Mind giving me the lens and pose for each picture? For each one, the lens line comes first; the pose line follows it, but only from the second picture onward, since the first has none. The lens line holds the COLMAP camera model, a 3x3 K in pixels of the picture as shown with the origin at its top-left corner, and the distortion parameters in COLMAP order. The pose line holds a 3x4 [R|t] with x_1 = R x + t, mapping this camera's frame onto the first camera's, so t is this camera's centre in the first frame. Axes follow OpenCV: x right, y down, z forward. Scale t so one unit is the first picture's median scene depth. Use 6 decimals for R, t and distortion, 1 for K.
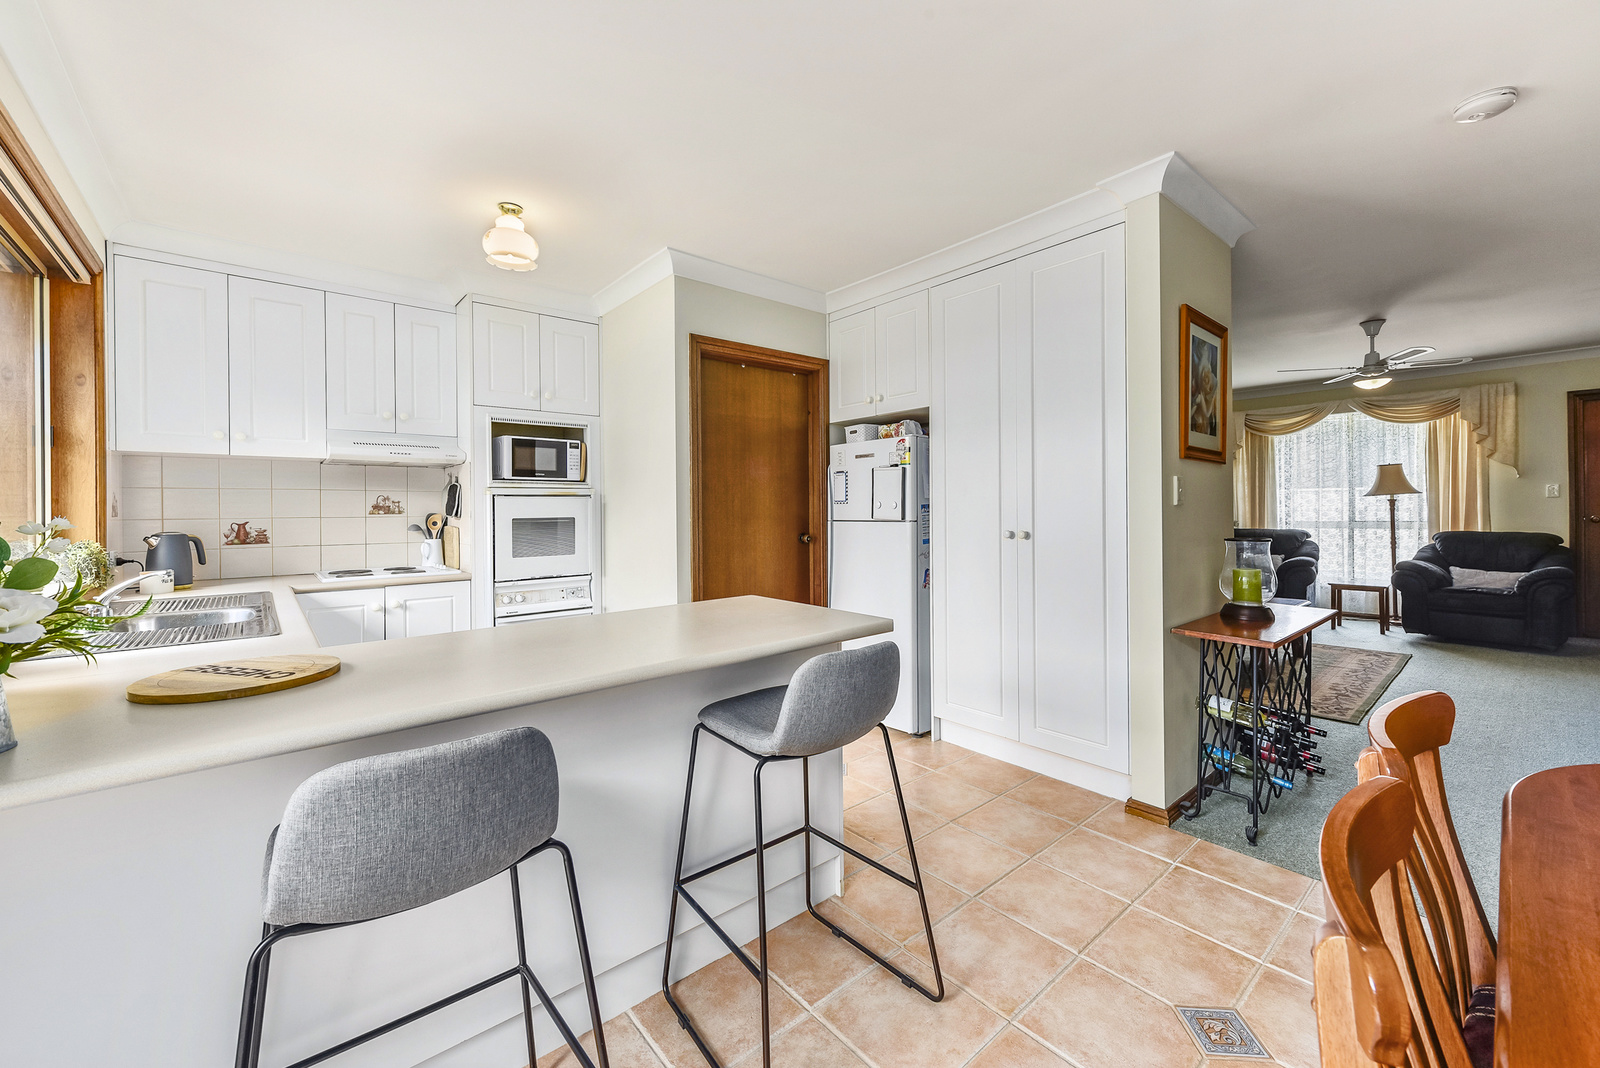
lens RADIAL K [[641.4, 0, 810.3], [0, 641.4, 512.6], [0, 0, 1]] dist [0.009043, -0.000459]
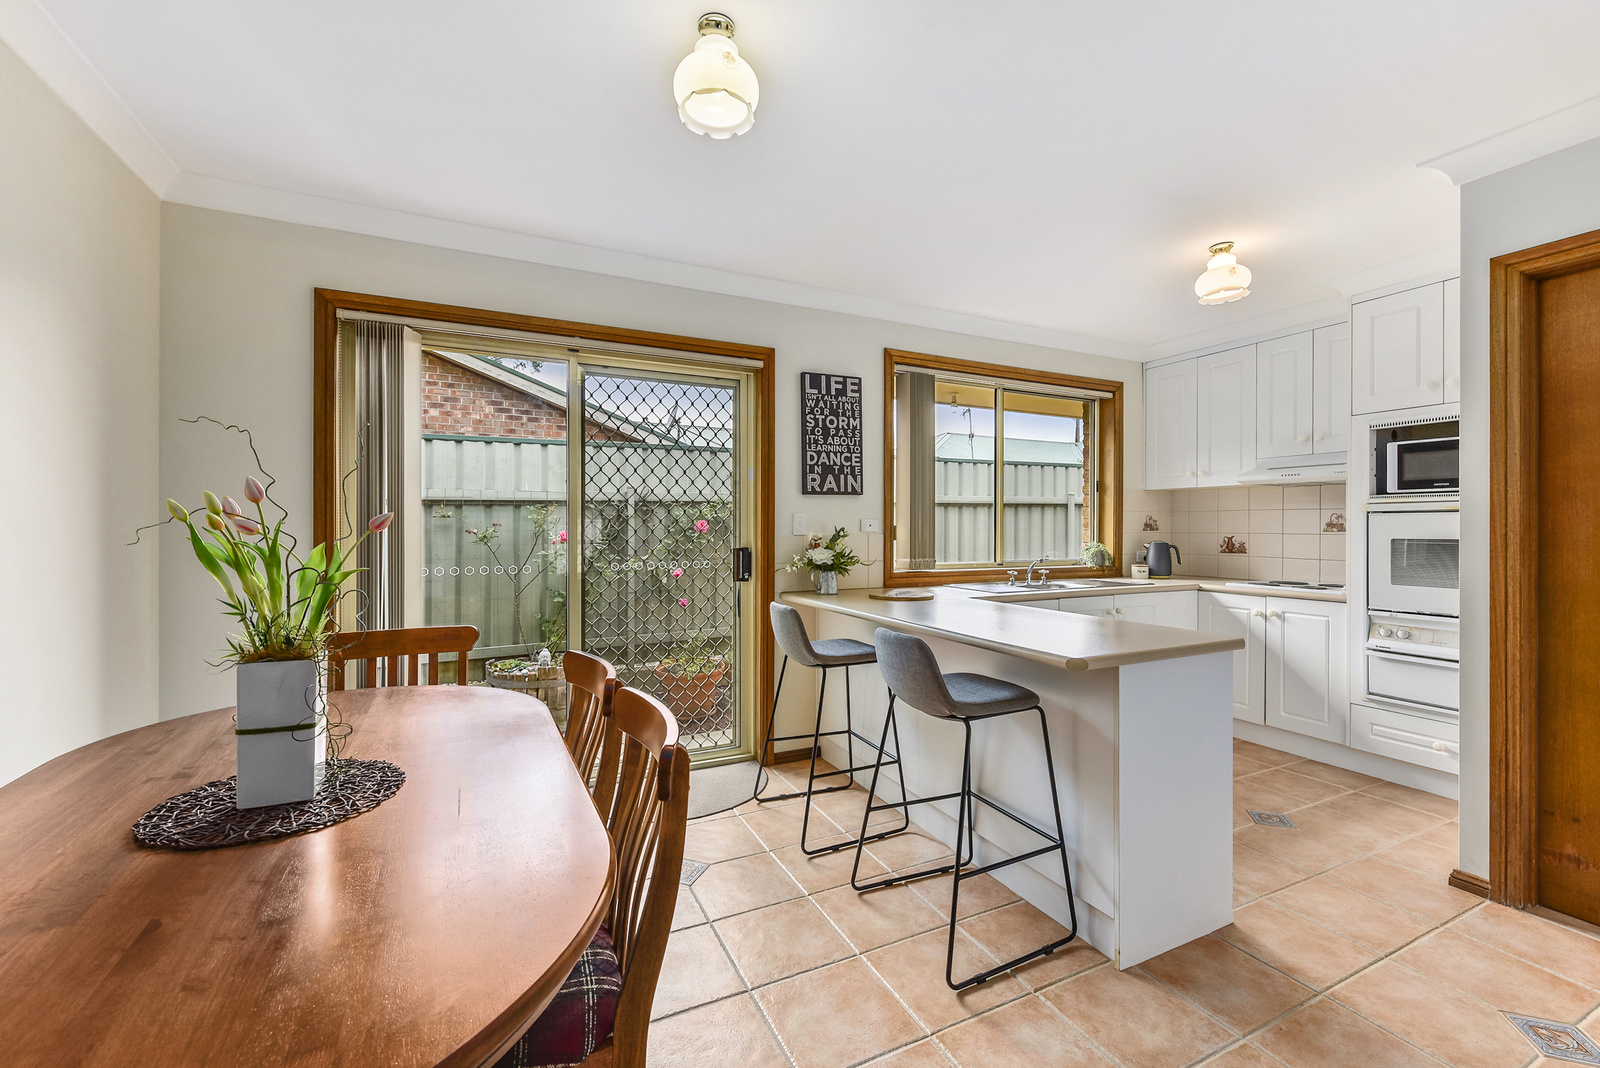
lens RADIAL K [[655.5, 0, 796.8], [0, 655.5, 530.7], [0, 0, 1]] dist [0.003161, -0.001937]
pose [[-0.266929, 0.013126, -0.963627, 0.598806], [-0.005982, 0.999865, 0.015277, -0.010367], [0.963698, 0.009842, -0.266814, 0.470923]]
